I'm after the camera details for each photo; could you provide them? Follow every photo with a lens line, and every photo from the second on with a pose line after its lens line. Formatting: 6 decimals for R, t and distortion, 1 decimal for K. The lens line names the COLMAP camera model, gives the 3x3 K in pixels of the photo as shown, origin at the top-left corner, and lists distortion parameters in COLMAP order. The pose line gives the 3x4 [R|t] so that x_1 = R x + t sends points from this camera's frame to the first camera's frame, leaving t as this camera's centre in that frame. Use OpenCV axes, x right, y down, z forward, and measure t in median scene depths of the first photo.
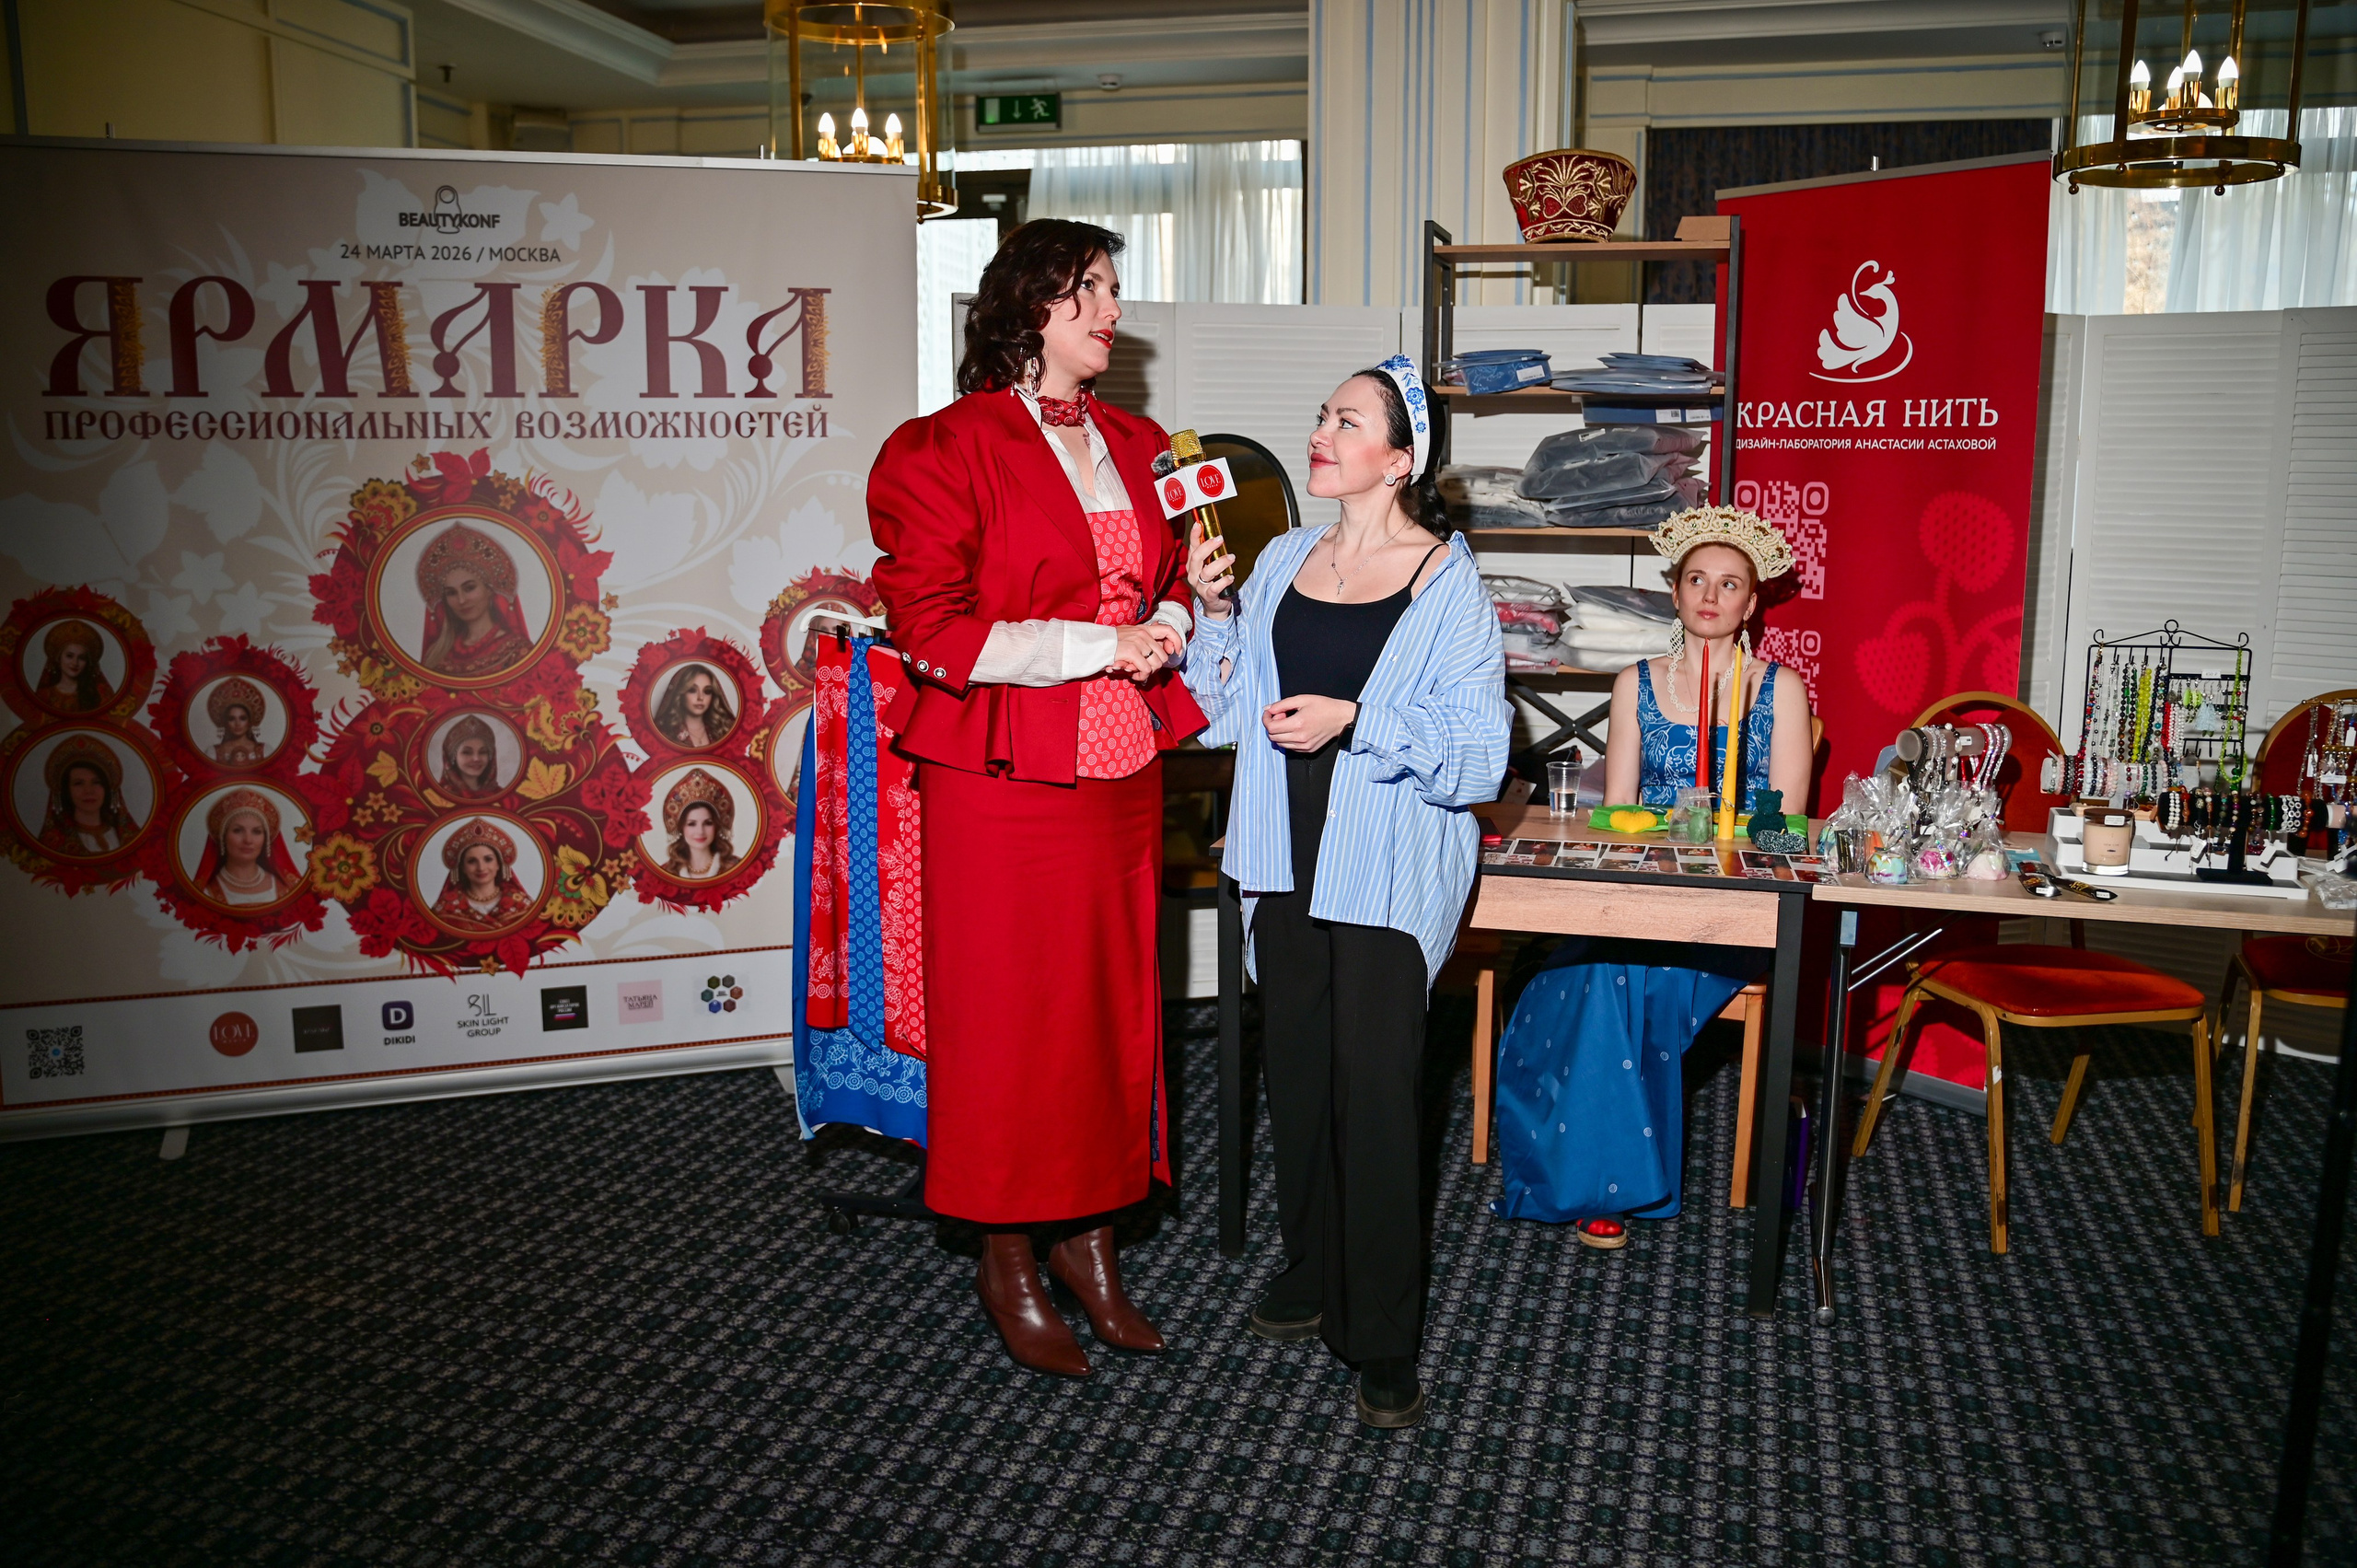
lens RADIAL K [[1912.0, 0, 1166.0], [0, 1912.0, 787.8], [0, 0, 1]] dist [-0.100369, 0.079685]
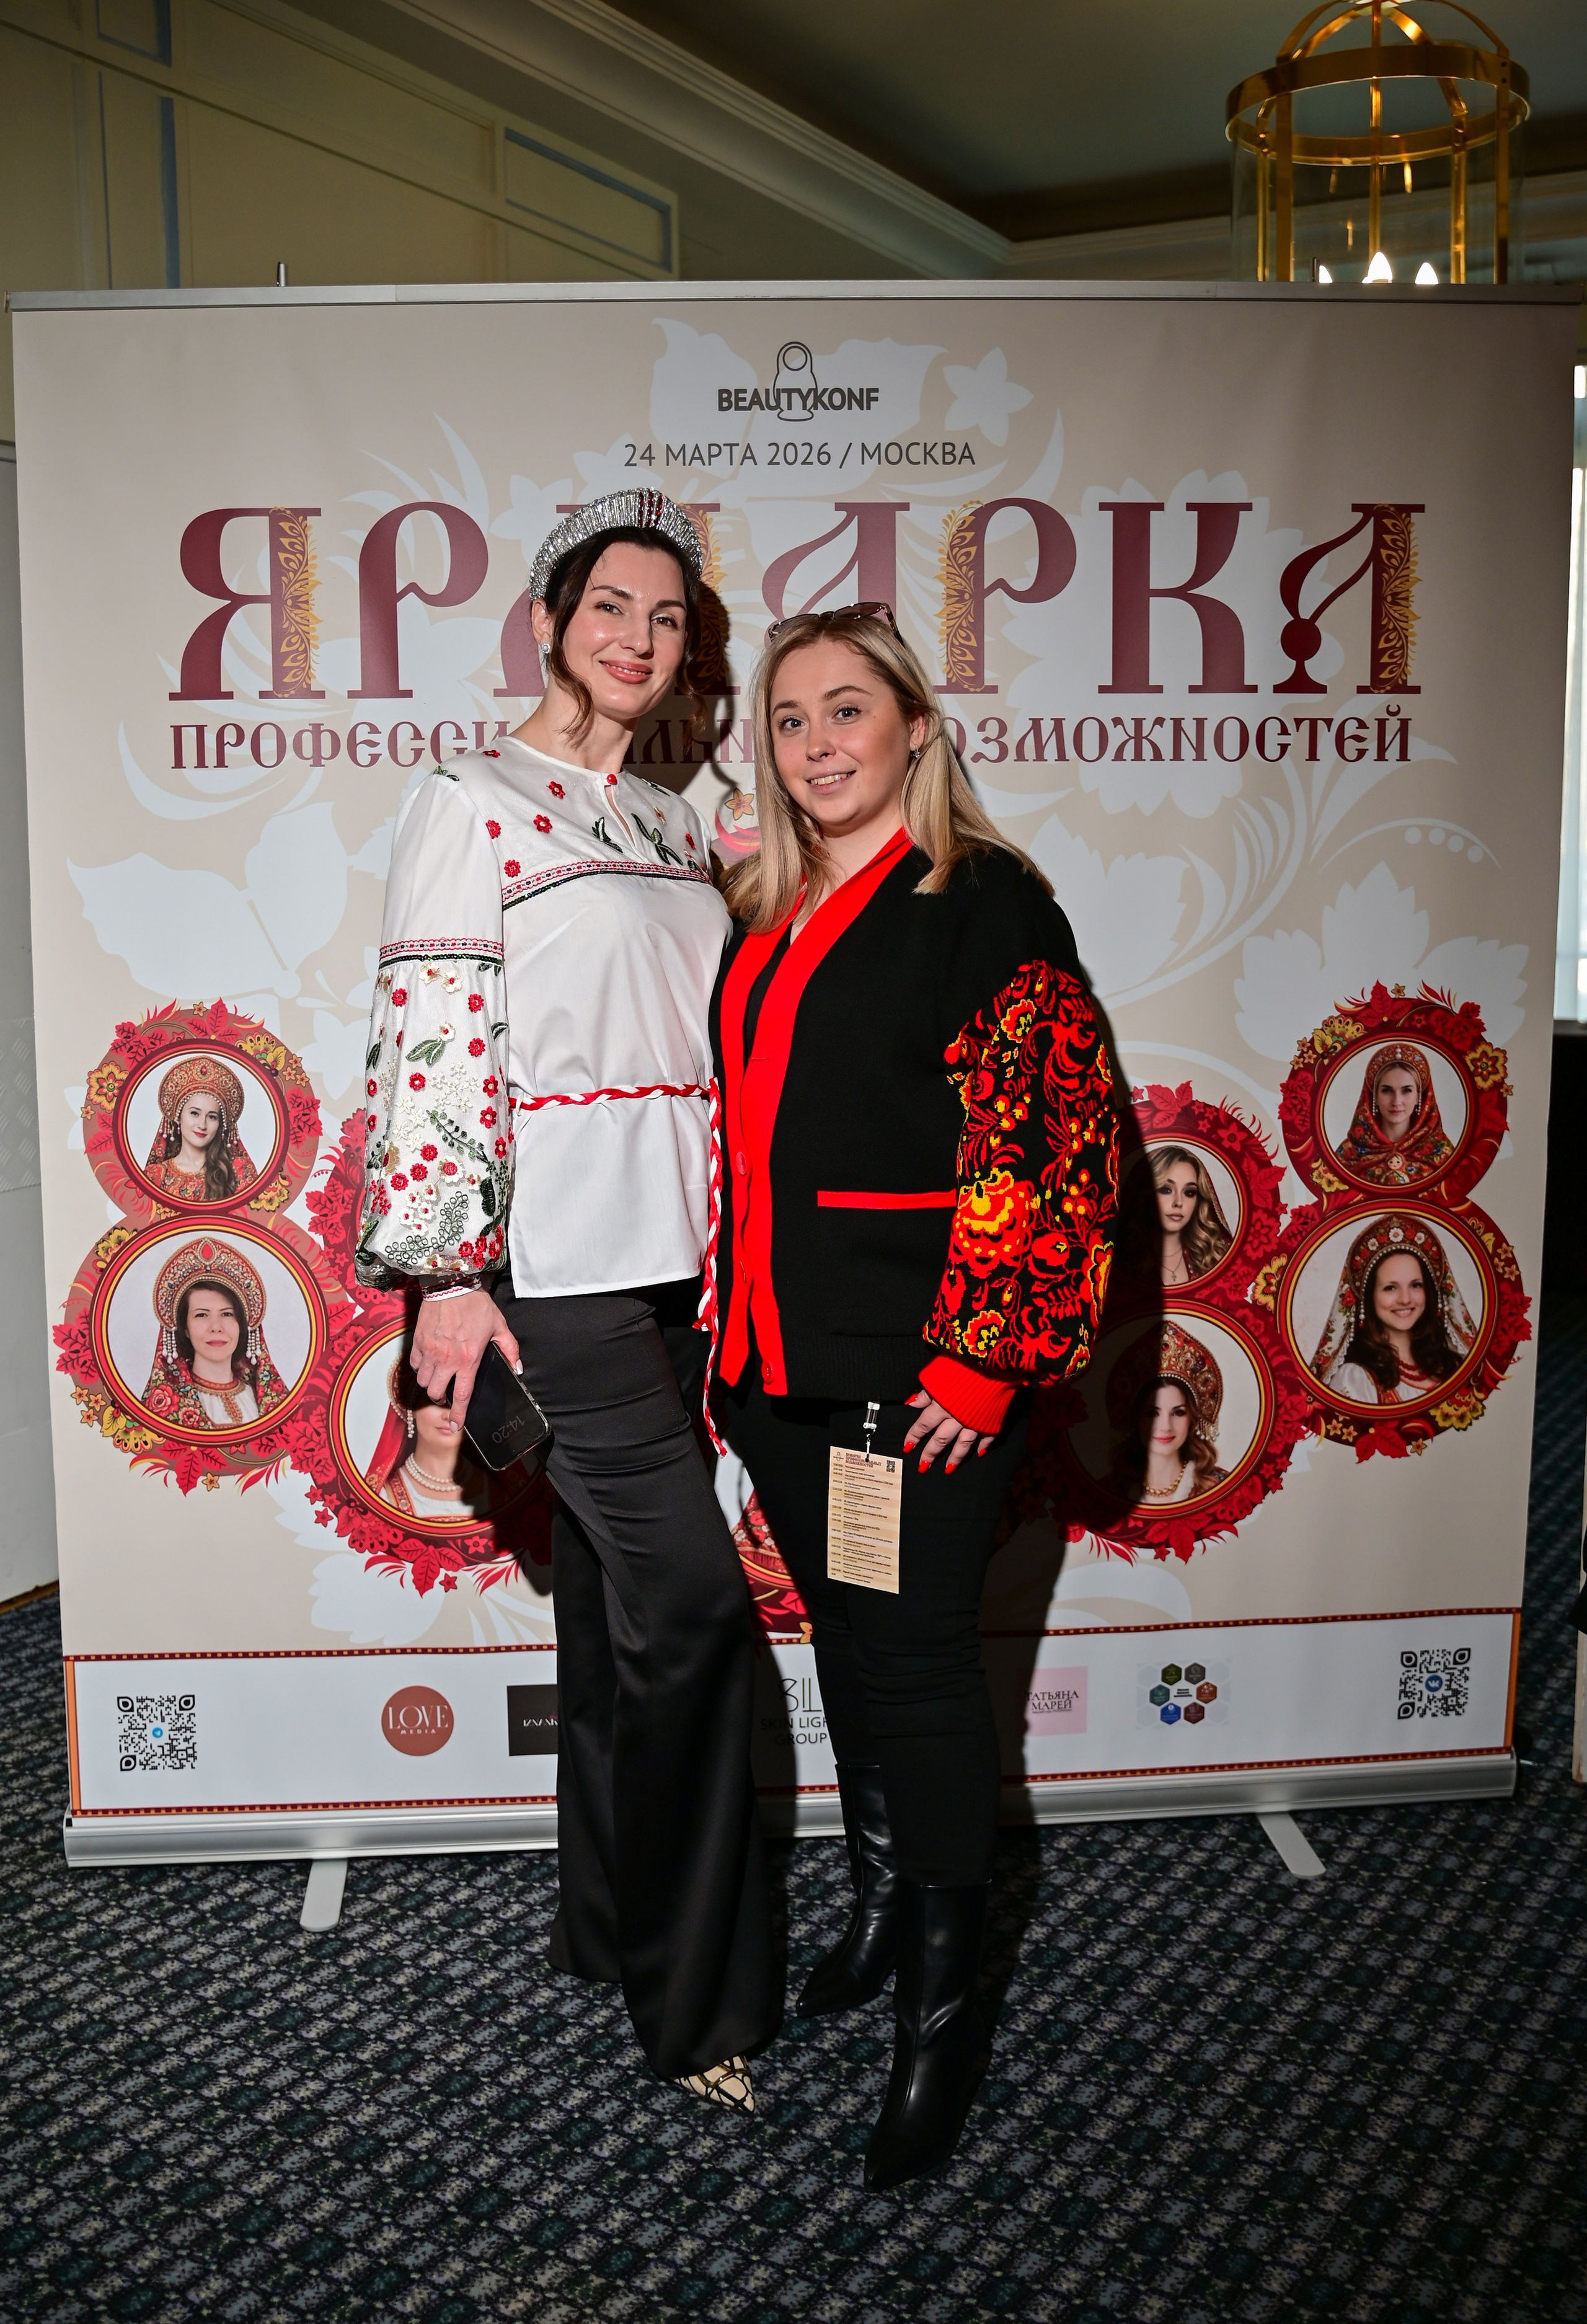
lens RADIAL K [[2191.4, 0, 847.9], [0, 2191.4, 1197.9], [0, 0, 1]] dist [-0.079260, 0.000000]
pose [[0.965755, 0.032680, -0.257390, -0.174532], [-0.034193, 0.999414, -0.001404, -0.045749], [0.257193, 0.010157, 0.966307, 0.326754]]
